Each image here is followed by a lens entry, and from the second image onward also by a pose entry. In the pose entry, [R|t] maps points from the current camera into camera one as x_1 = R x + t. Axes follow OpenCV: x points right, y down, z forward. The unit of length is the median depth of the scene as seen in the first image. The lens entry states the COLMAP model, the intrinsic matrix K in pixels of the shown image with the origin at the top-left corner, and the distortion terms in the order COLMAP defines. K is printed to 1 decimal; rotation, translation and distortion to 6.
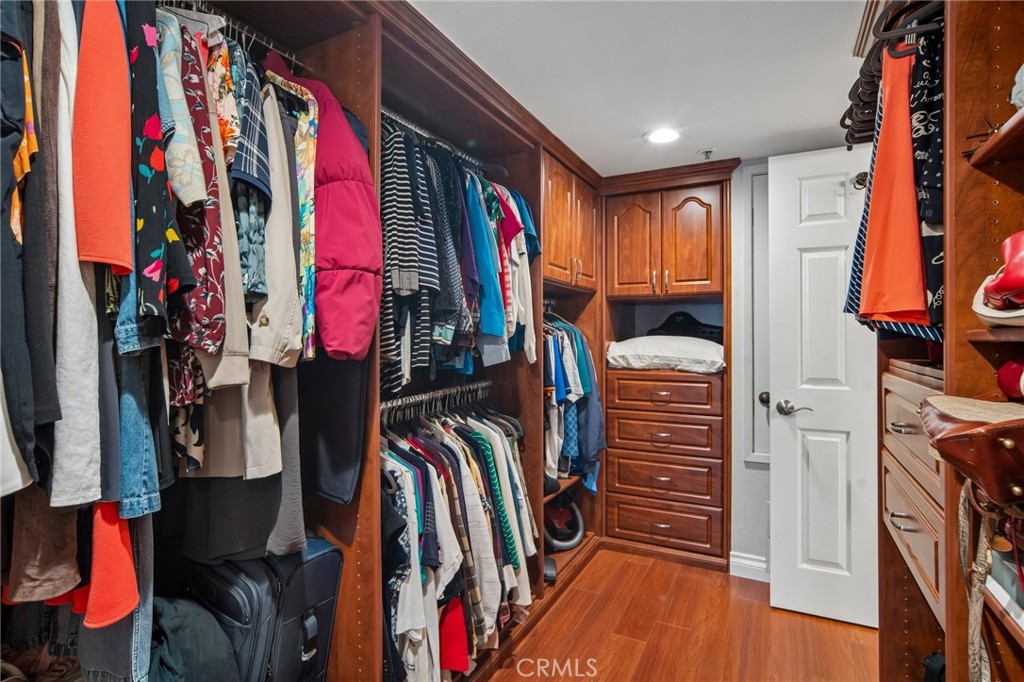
lens RADIAL K [[483.8, 0, 512.1], [0, 483.8, 337.2], [0, 0, 1]] dist [-0.011823, 0.001509]
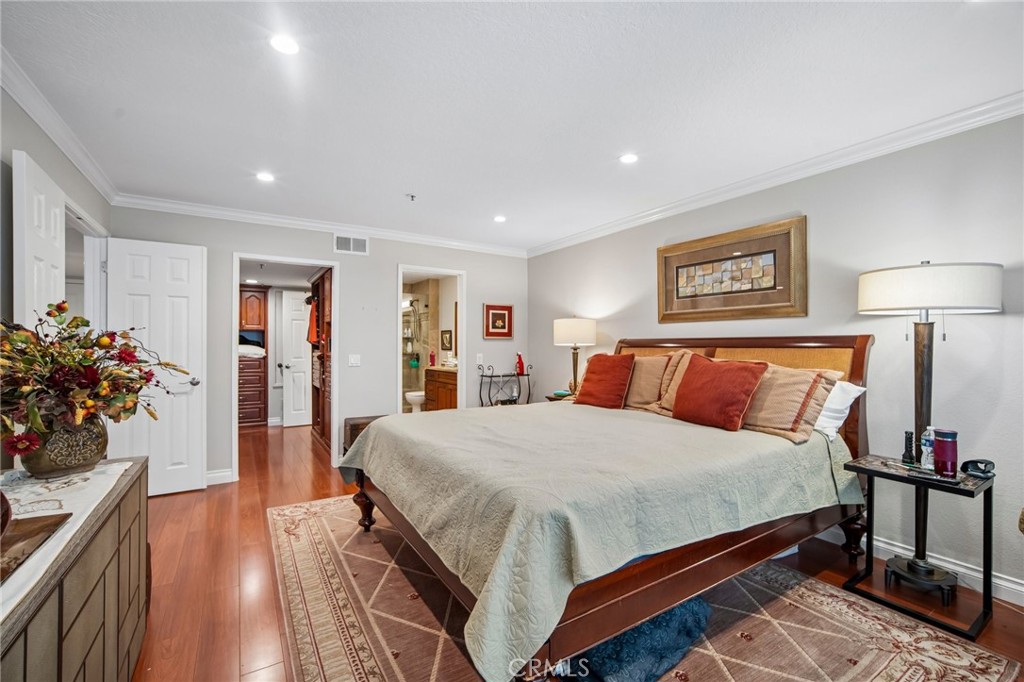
lens RADIAL K [[444.7, 0, 506.1], [0, 444.7, 344.7], [0, 0, 1]] dist [0.001673, 0.000819]
pose [[0.491313, 0.005011, 0.870969, -1.210990], [0.001919, 0.999975, -0.006835, 0.015728], [-0.870981, 0.005029, 0.491291, -1.616708]]
